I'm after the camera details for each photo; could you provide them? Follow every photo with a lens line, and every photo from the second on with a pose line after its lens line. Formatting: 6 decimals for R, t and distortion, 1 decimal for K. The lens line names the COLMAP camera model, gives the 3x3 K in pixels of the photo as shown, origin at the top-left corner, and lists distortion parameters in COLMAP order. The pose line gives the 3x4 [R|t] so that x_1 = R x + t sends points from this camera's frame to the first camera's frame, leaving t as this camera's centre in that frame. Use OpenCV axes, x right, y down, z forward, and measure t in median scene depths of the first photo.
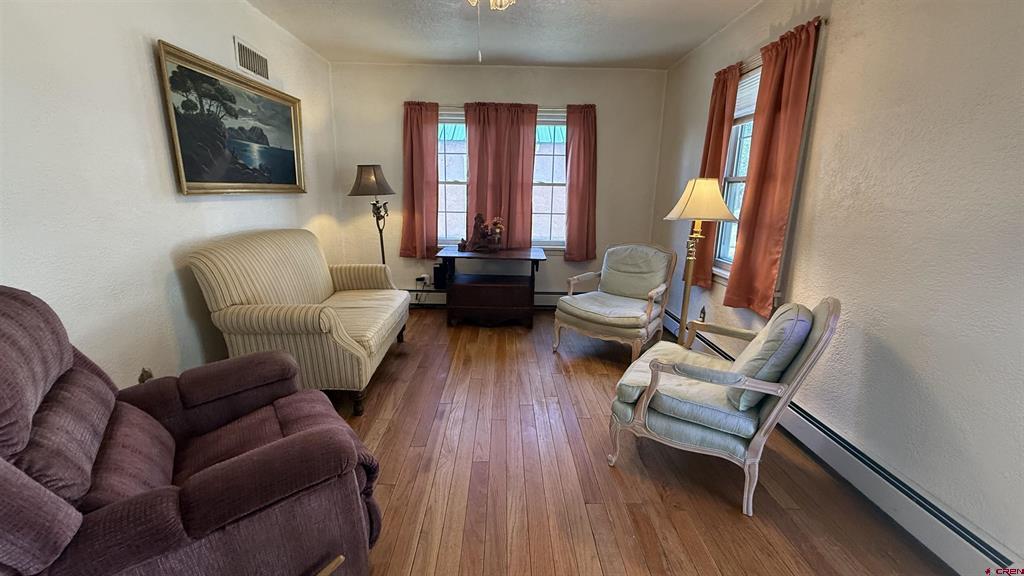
lens RADIAL K [[411.4, 0, 511.2], [0, 411.4, 288.7], [0, 0, 1]] dist [0.000621, -0.000102]
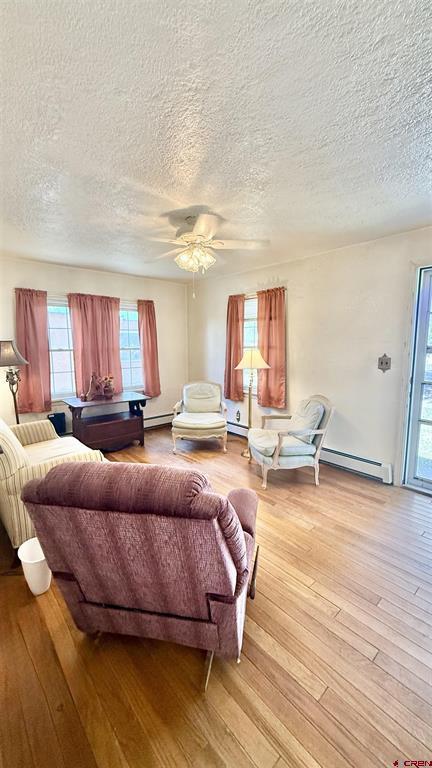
lens RADIAL K [[308.5, 0, 219.0], [0, 308.5, 381.5], [0, 0, 1]] dist [0.000621, -0.000102]
pose [[0.746495, -0.104714, 0.657099, -0.459663], [0.168353, 0.985131, -0.034269, -0.047076], [-0.643740, 0.136207, 0.753025, -0.049119]]
